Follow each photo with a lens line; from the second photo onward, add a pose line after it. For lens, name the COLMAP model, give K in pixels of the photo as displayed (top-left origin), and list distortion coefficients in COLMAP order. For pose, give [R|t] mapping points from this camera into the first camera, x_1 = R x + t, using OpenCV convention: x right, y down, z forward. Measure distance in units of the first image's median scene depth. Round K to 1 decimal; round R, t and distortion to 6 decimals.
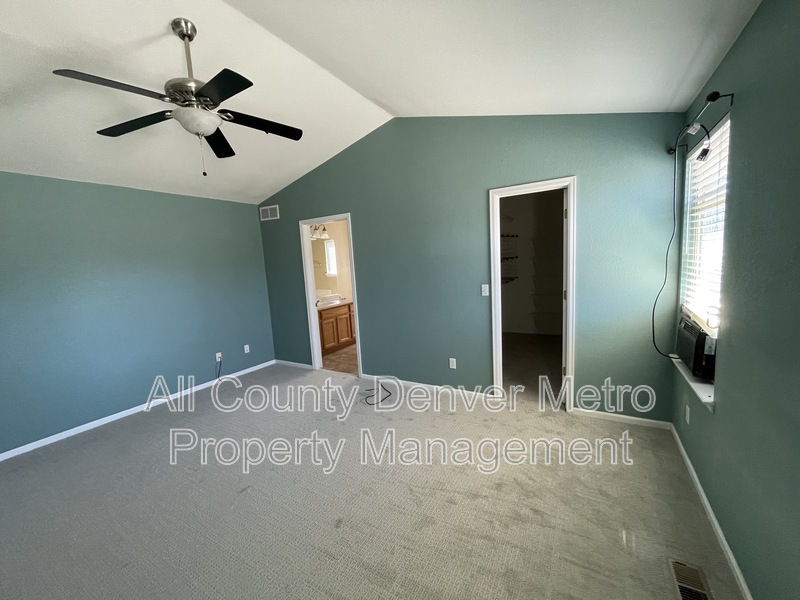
lens RADIAL K [[324.2, 0, 400.0], [0, 324.2, 300.0], [0, 0, 1]] dist [-0.001107, 0.000461]
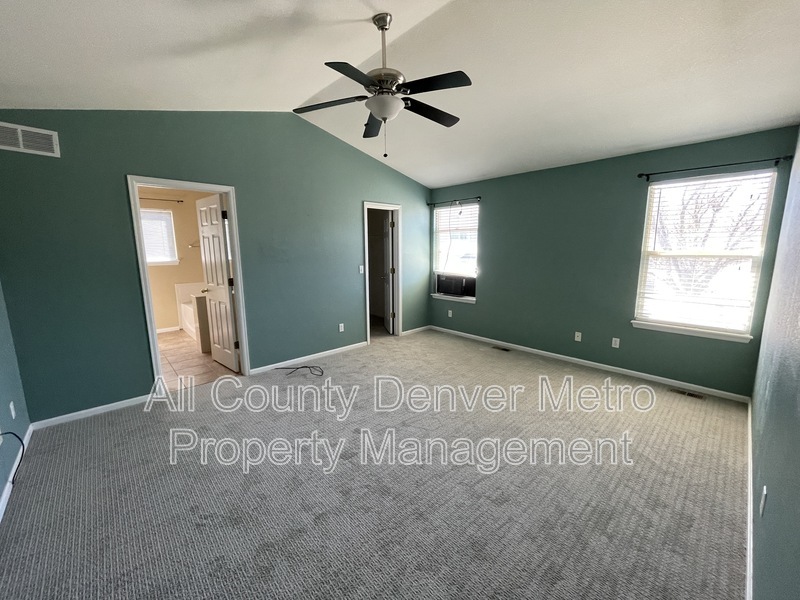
lens RADIAL K [[324.2, 0, 400.0], [0, 324.2, 300.0], [0, 0, 1]] dist [-0.001107, 0.000461]
pose [[0.288273, -0.085767, 0.953699, -1.136921], [0.119589, 0.991407, 0.053010, 0.052393], [-0.950051, 0.098771, 0.296053, 0.442813]]
